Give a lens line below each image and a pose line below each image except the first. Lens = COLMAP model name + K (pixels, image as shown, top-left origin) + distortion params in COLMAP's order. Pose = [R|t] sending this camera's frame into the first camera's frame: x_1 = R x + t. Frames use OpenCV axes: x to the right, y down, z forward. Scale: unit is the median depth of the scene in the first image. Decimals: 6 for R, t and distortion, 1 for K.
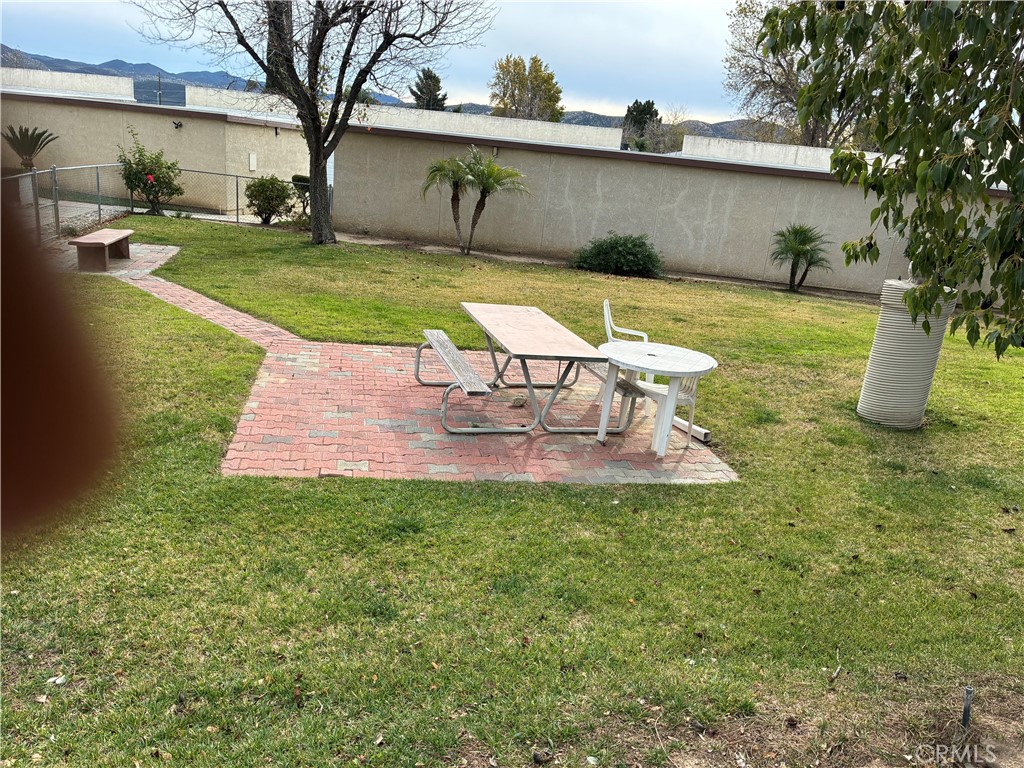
lens RADIAL K [[851.3, 0, 512.0], [0, 851.3, 384.0], [0, 0, 1]] dist [0.033198, -0.004434]
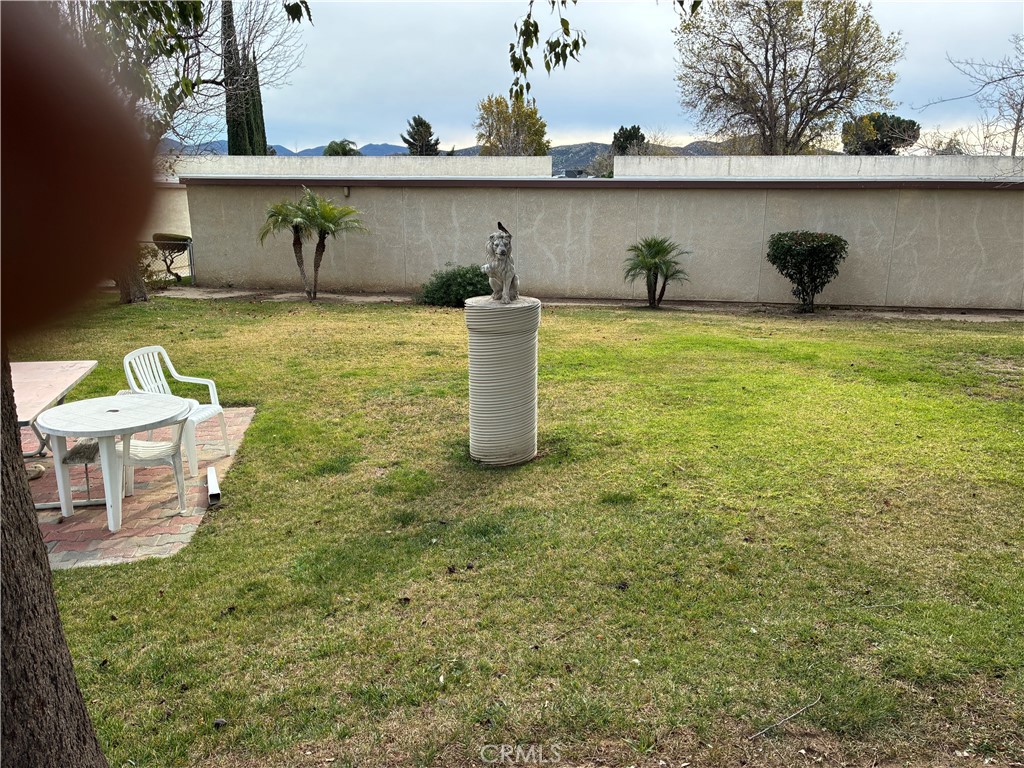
lens RADIAL K [[851.3, 0, 512.0], [0, 851.3, 384.0], [0, 0, 1]] dist [0.033198, -0.004434]
pose [[0.995670, -0.086165, -0.034886, 0.184395], [0.084651, 0.995492, -0.042774, 0.002912], [0.038414, 0.039635, 0.998476, 0.048457]]
